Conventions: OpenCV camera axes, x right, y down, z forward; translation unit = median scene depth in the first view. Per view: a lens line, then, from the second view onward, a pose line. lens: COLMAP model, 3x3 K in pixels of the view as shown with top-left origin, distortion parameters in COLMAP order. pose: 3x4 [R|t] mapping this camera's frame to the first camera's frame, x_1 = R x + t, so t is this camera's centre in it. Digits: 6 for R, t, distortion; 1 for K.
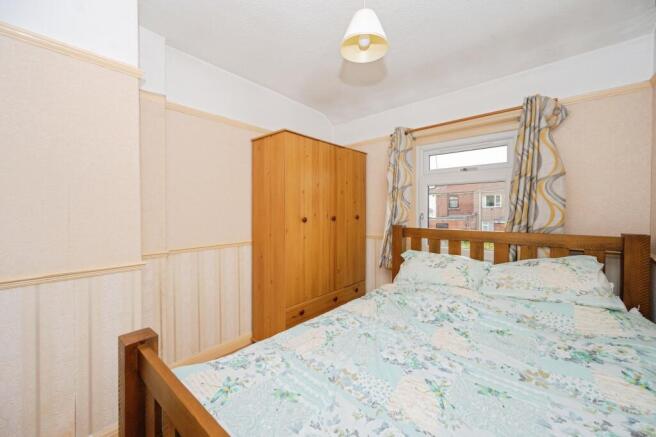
lens RADIAL K [[264.1, 0, 328.1], [0, 264.1, 216.6], [0, 0, 1]] dist [0.004278, 0.000151]
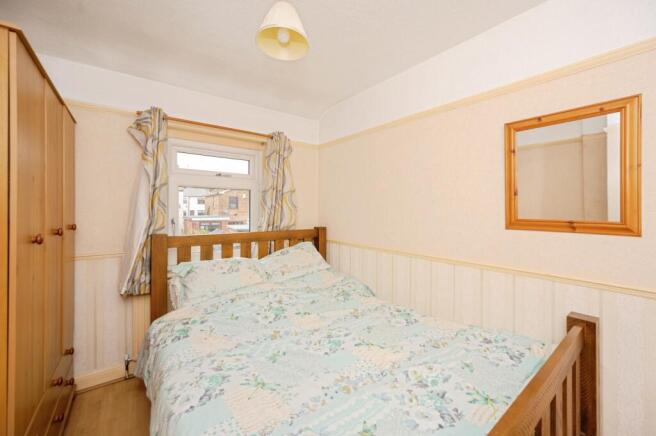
lens RADIAL K [[261.0, 0, 336.2], [0, 261.0, 208.6], [0, 0, 1]] dist [-0.003168, 0.000563]
pose [[0.183021, 0.010076, 0.983057, -0.534230], [0.021987, 0.999655, -0.014339, -0.026472], [-0.982863, 0.024239, 0.182736, 0.481785]]
